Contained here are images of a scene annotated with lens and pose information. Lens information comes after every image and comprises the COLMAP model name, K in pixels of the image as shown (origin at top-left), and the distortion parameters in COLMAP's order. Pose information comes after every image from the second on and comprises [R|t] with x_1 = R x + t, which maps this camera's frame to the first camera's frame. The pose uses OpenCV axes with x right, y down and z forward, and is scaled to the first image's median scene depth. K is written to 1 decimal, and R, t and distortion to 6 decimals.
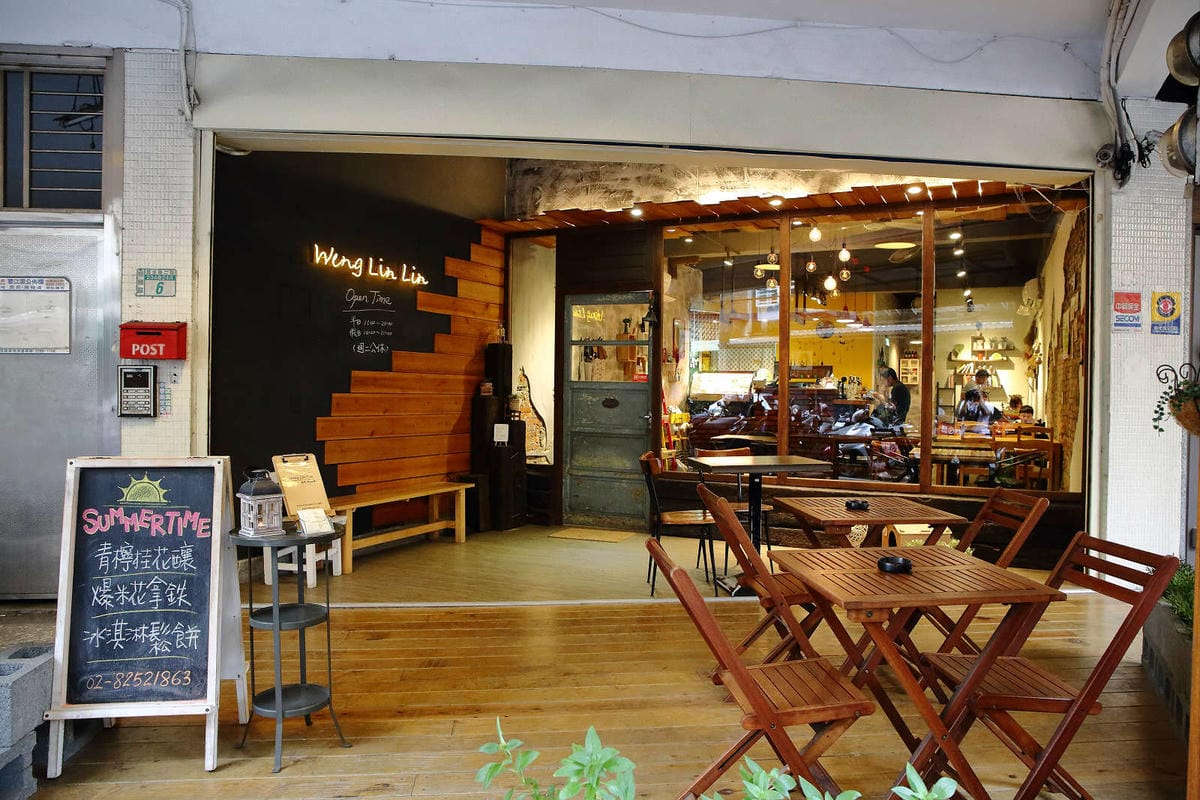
lens RADIAL K [[785.9, 0, 600.0], [0, 785.9, 400.0], [0, 0, 1]] dist [-0.111134, 0.000467]
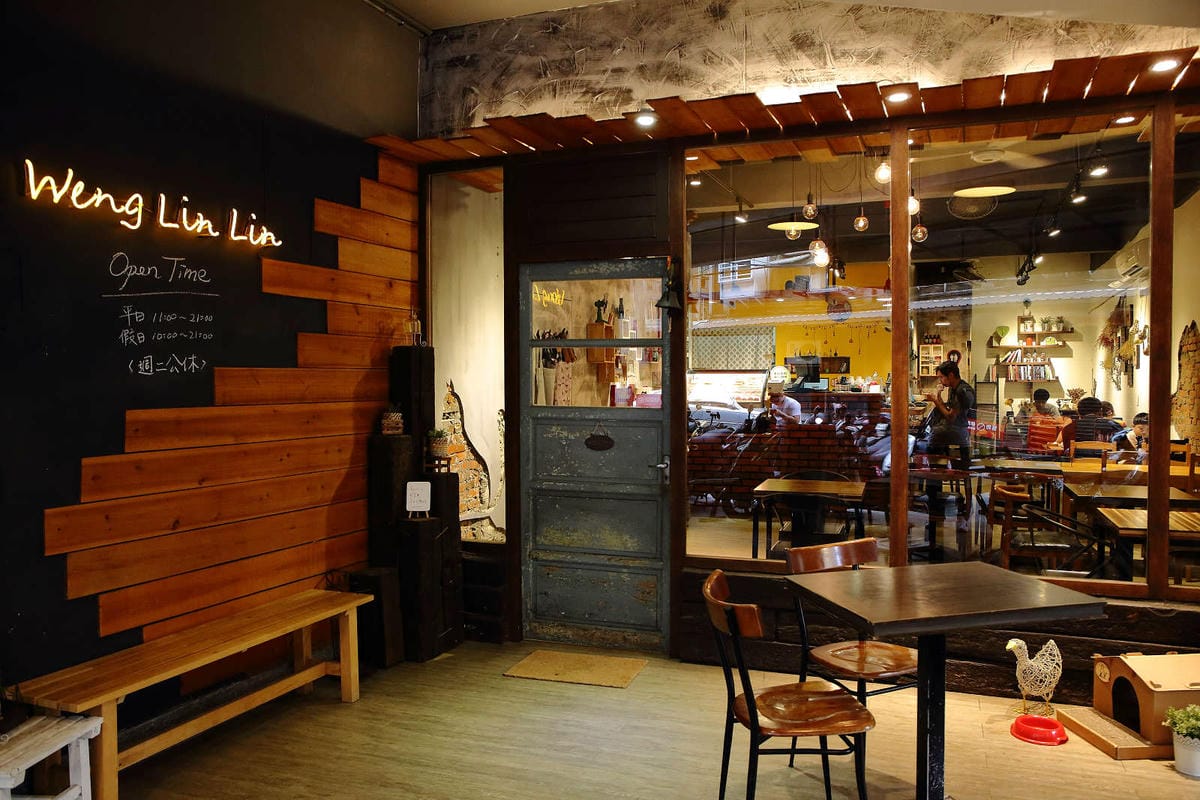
lens RADIAL K [[902.5, 0, 600.0], [0, 902.5, 400.0], [0, 0, 1]] dist [-0.065815, 0.004947]
pose [[0.997164, -0.018159, 0.073036, -0.036781], [0.017434, 0.999792, 0.010540, -0.036323], [-0.073212, -0.009237, 0.997274, 0.306799]]
